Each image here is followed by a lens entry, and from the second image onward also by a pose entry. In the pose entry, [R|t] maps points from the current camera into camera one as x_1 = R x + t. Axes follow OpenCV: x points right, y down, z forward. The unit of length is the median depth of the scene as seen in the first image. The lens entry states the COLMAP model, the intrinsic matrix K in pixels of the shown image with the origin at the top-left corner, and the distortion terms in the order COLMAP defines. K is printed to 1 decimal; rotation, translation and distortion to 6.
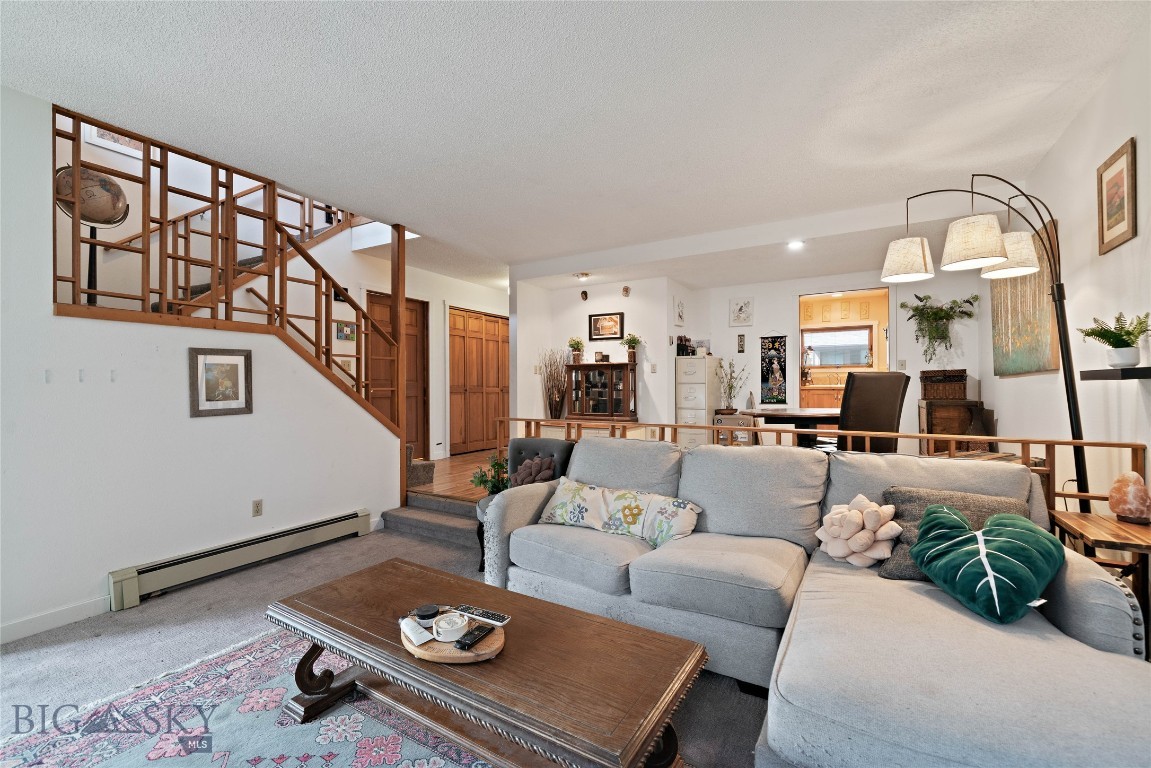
lens RADIAL K [[497.9, 0, 577.8], [0, 497.9, 378.5], [0, 0, 1]] dist [-0.004950, -0.000584]
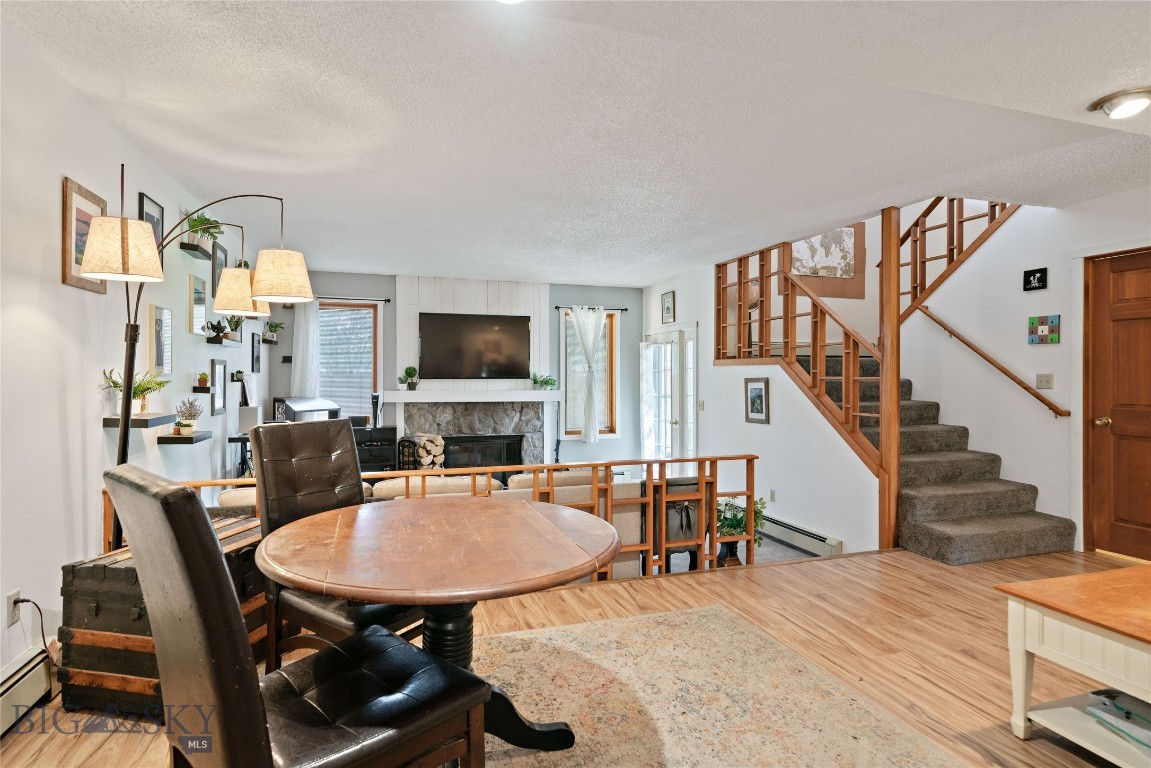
lens RADIAL K [[589.4, 0, 577.1], [0, 589.4, 385.2], [0, 0, 1]] dist [0.001697, 0.000591]
pose [[-0.658253, 0.016350, -0.752619, 0.508449], [0.012242, 0.999864, 0.011015, -0.034351], [0.752697, -0.001963, -0.658364, 0.948220]]
